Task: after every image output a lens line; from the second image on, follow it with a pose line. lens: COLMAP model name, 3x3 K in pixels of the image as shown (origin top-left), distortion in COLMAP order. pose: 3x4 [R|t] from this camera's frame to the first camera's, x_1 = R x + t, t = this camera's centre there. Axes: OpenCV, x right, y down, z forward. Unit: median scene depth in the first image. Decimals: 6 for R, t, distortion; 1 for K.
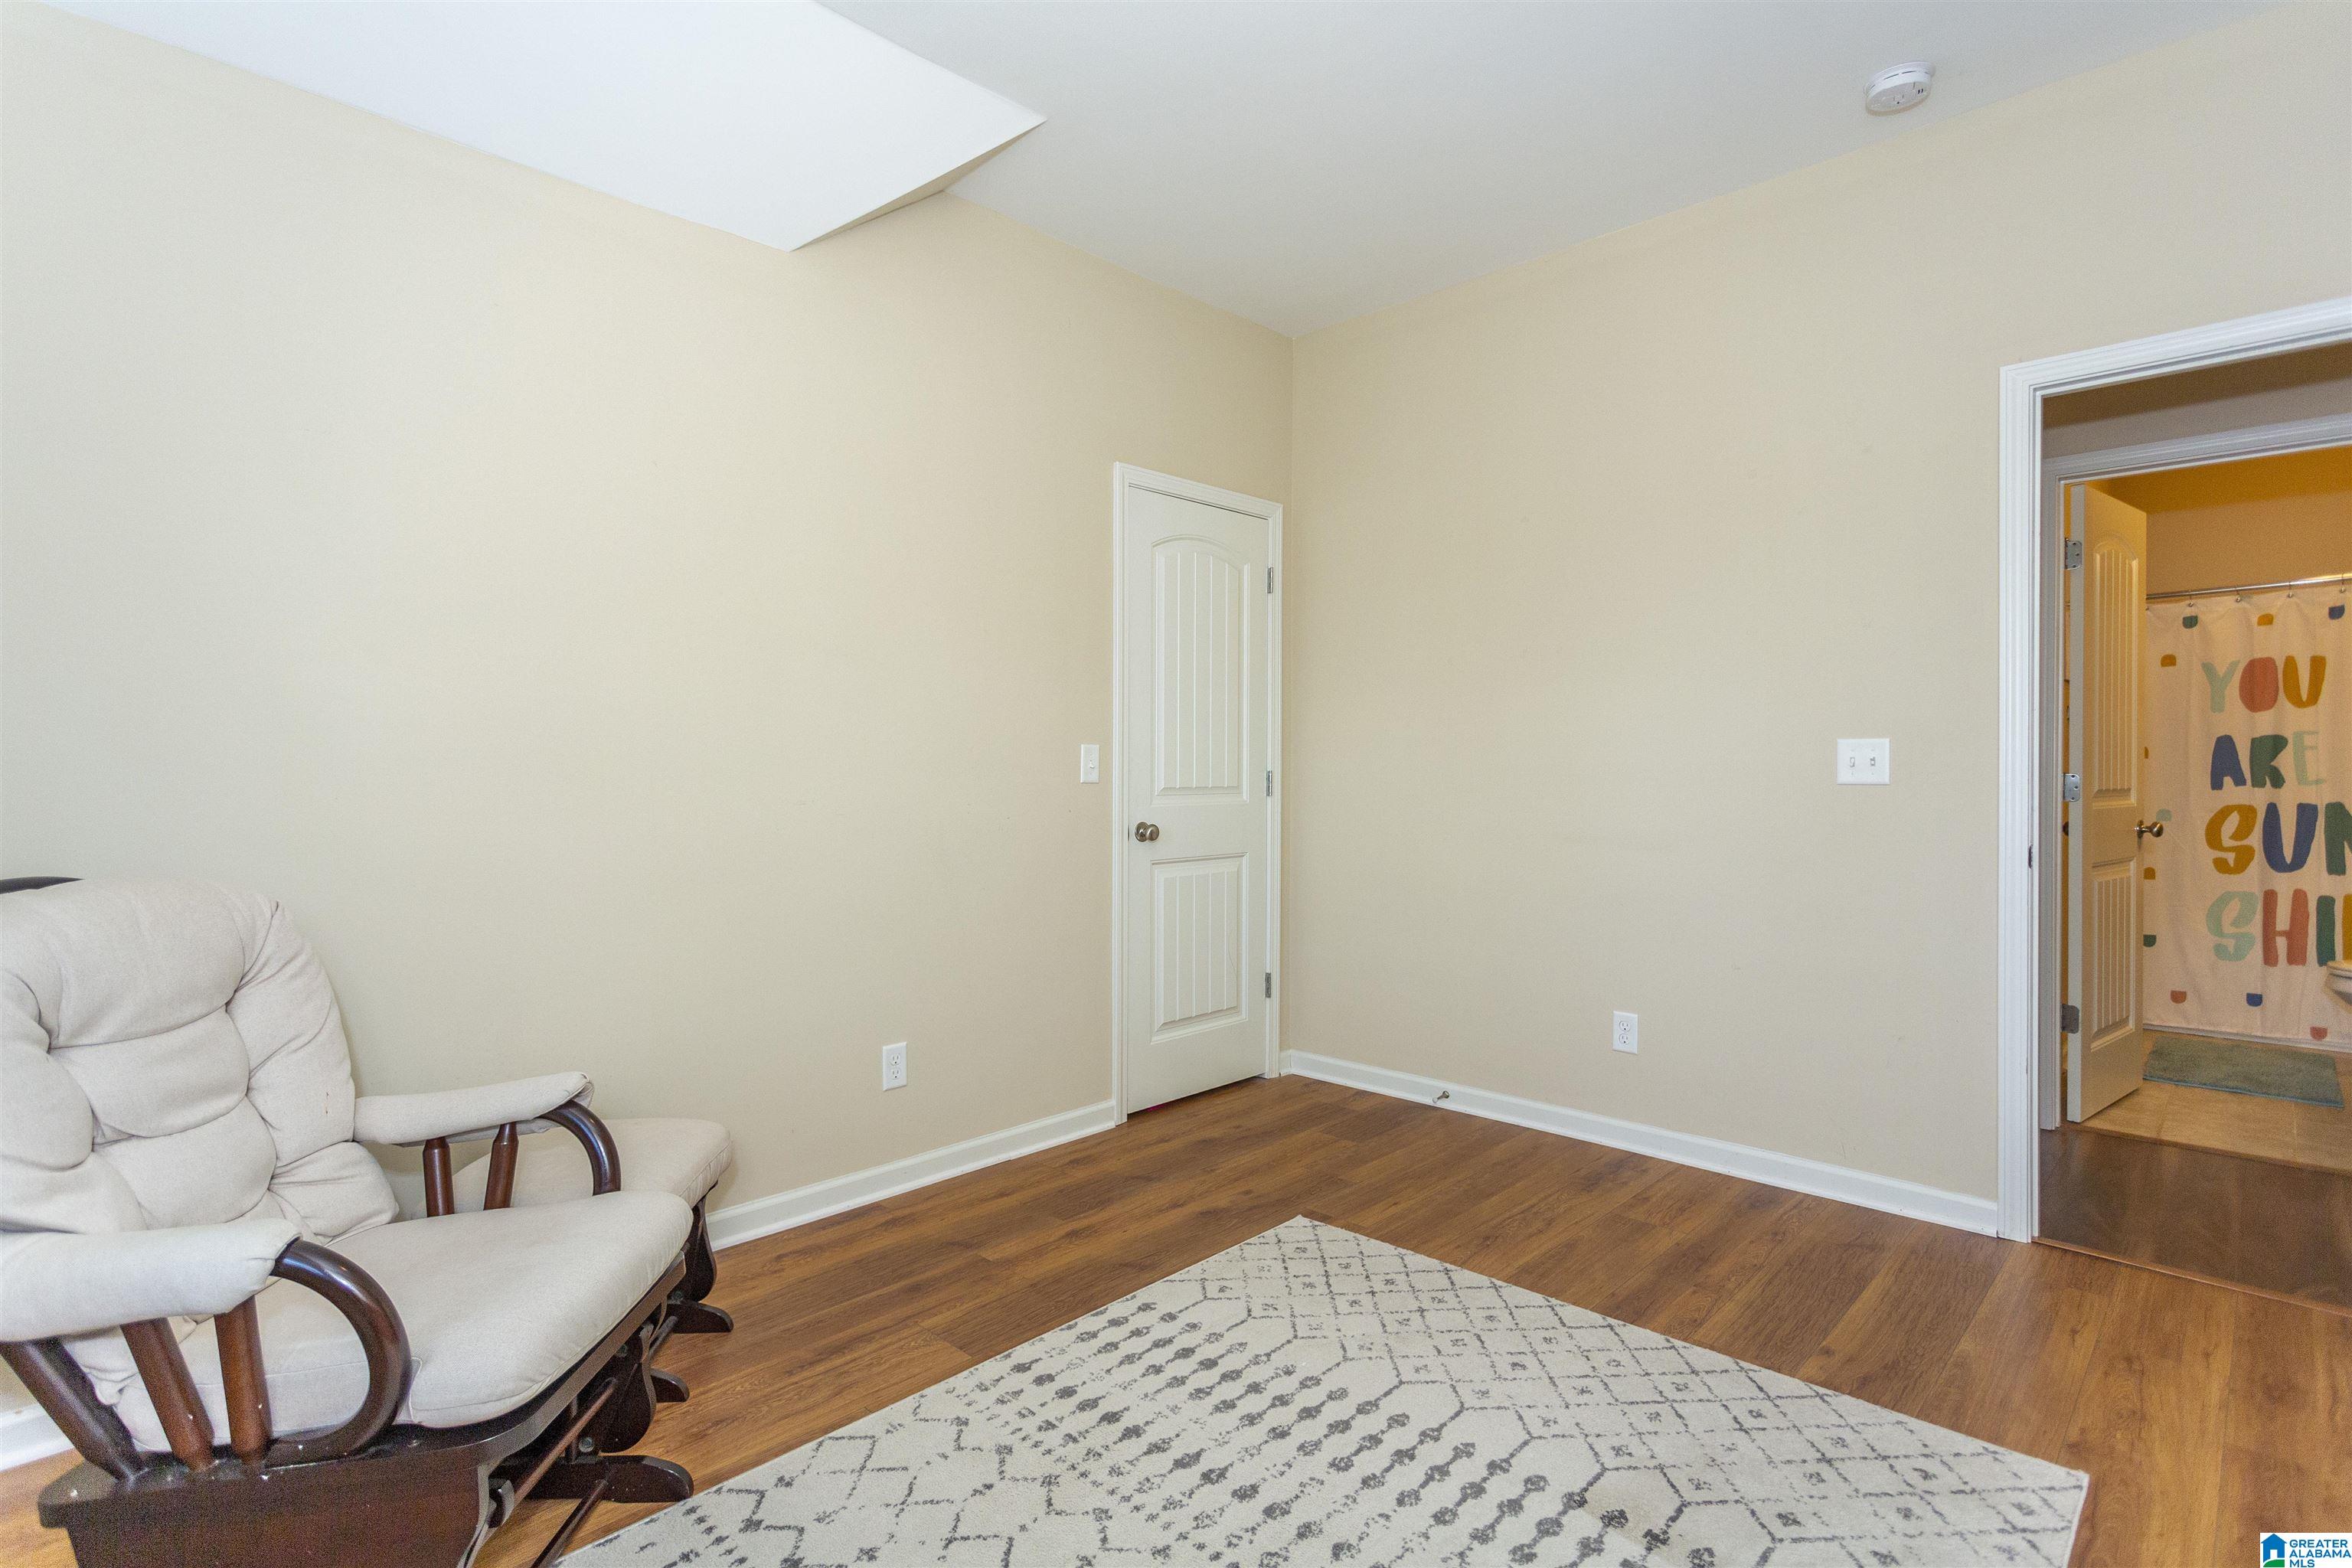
lens RADIAL K [[1119.2, 0, 1167.9], [0, 1119.2, 771.9], [0, 0, 1]] dist [0.002567, 0.000342]
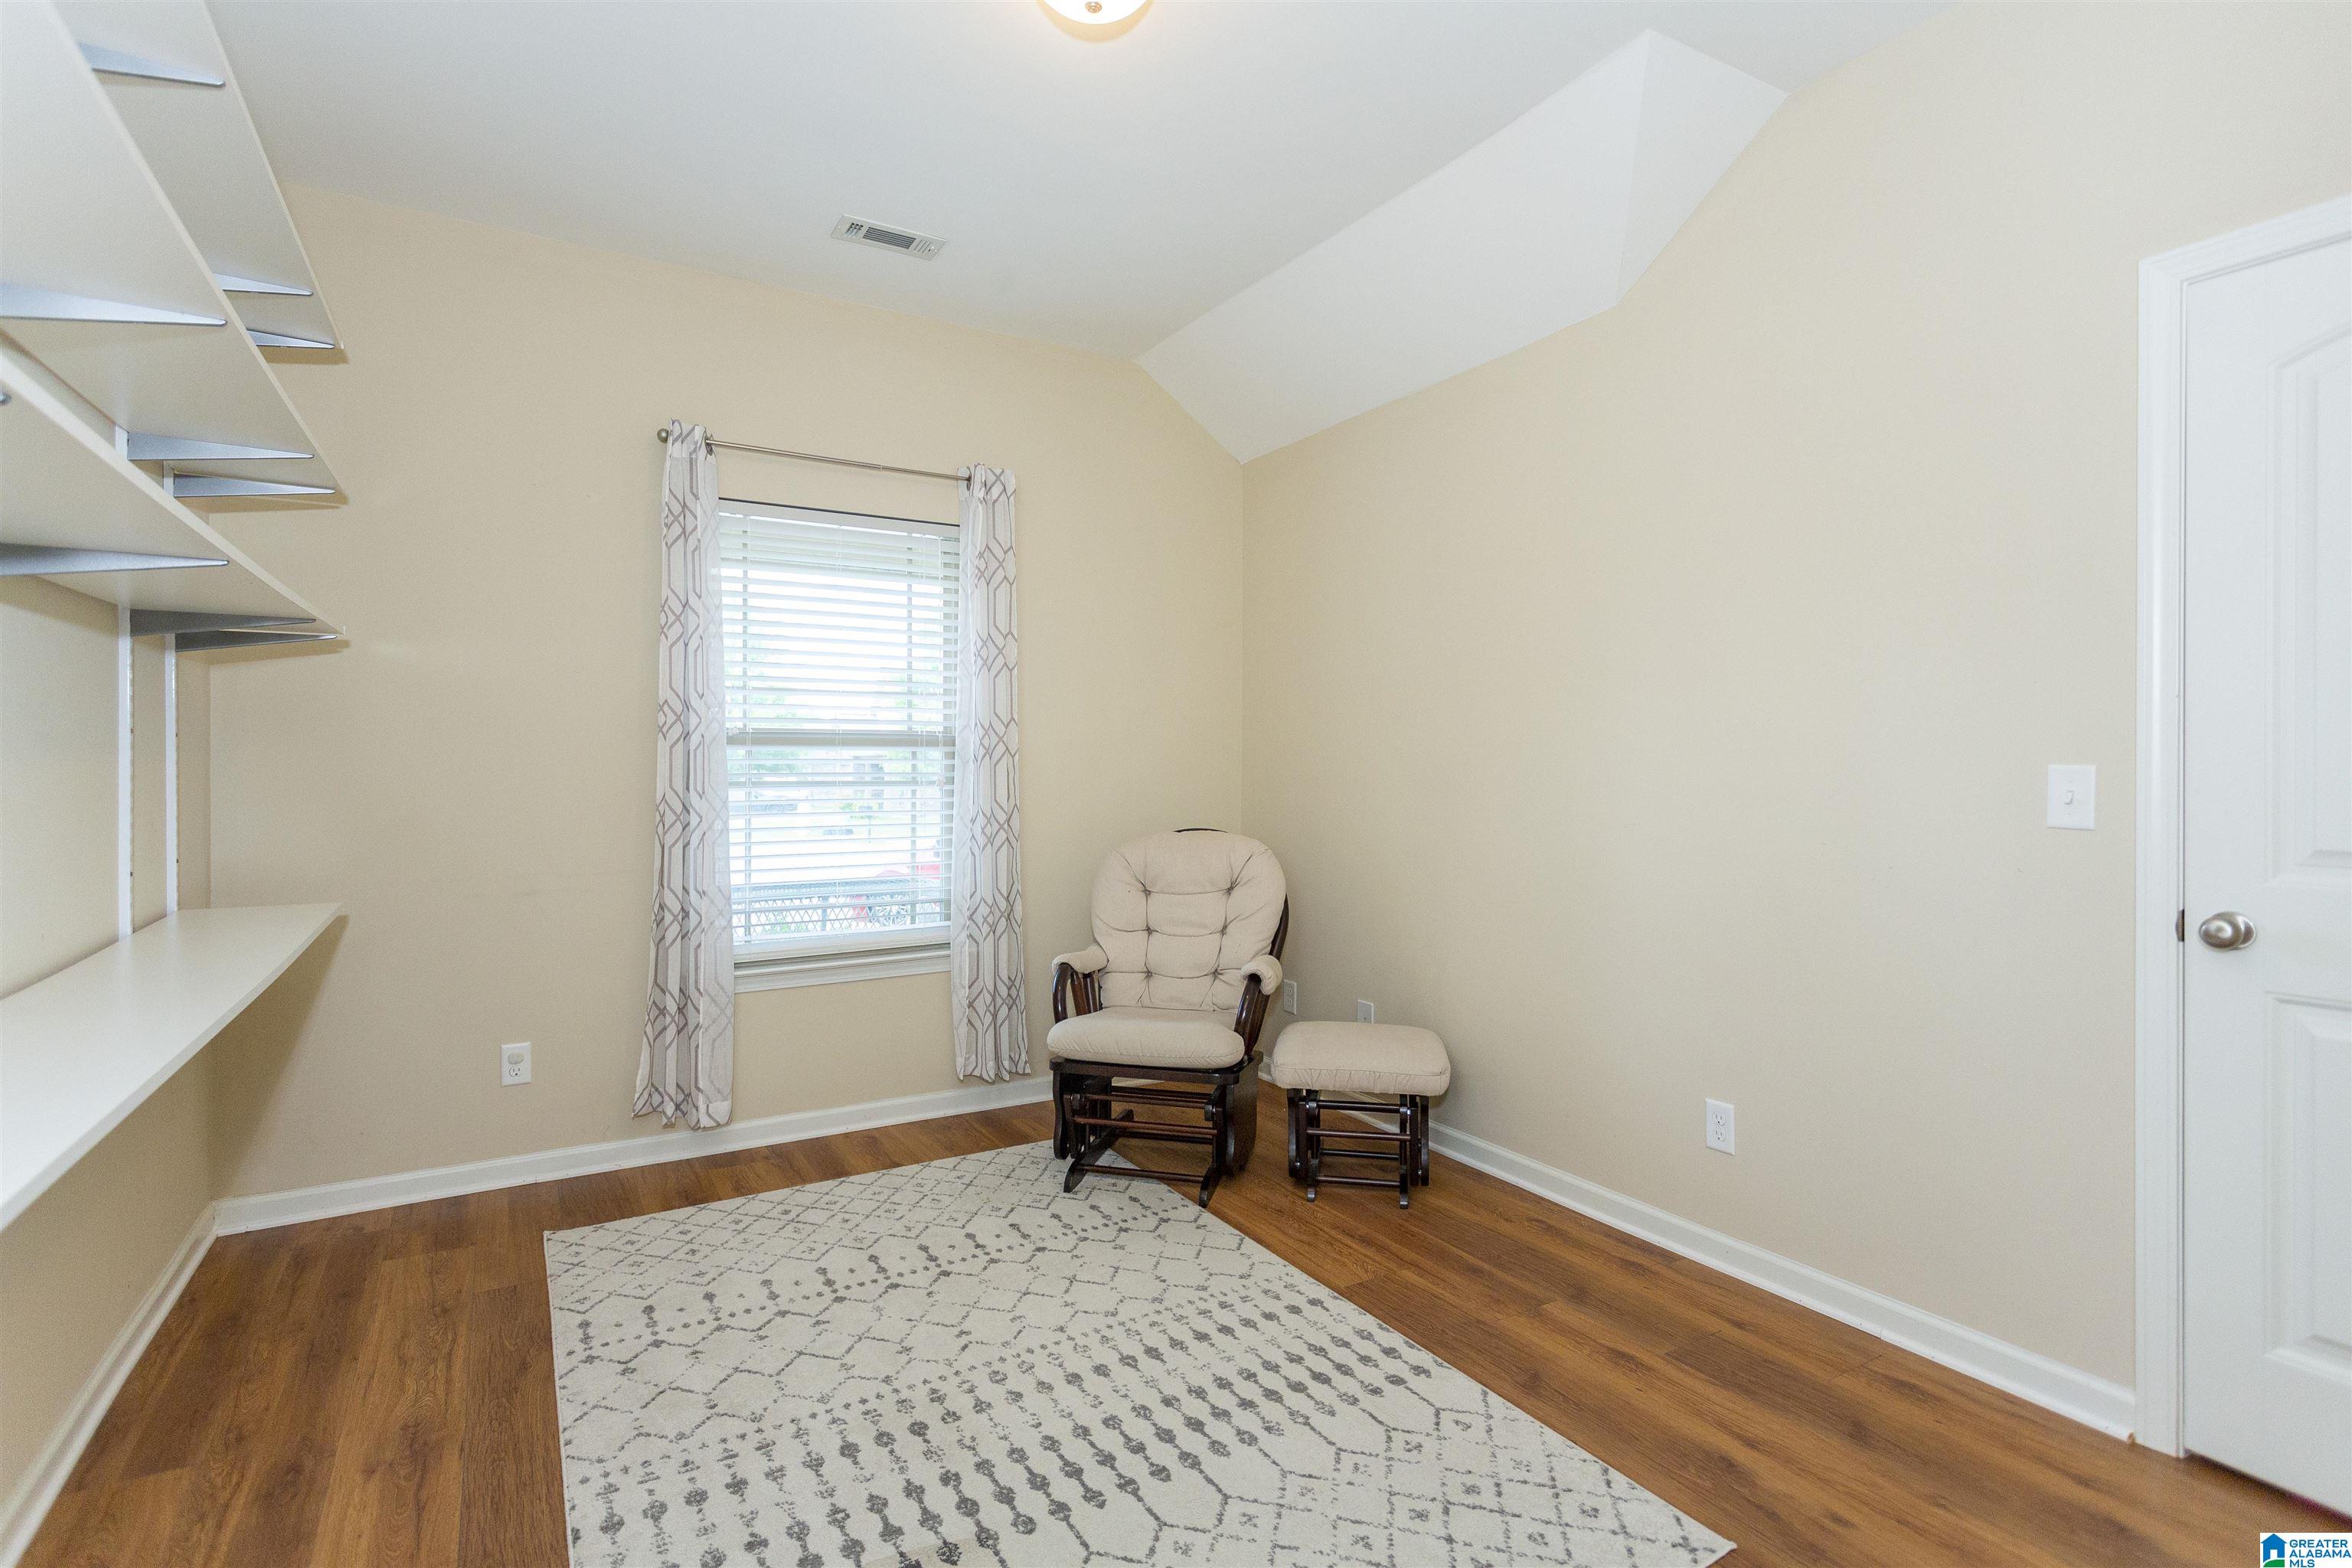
lens RADIAL K [[1119.2, 0, 1167.9], [0, 1119.2, 771.9], [0, 0, 1]] dist [0.002567, 0.000342]
pose [[-0.250500, 0.007703, -0.968086, 1.010258], [-0.005009, 0.999945, 0.009253, -0.036566], [0.968104, 0.007167, -0.250448, 1.099685]]
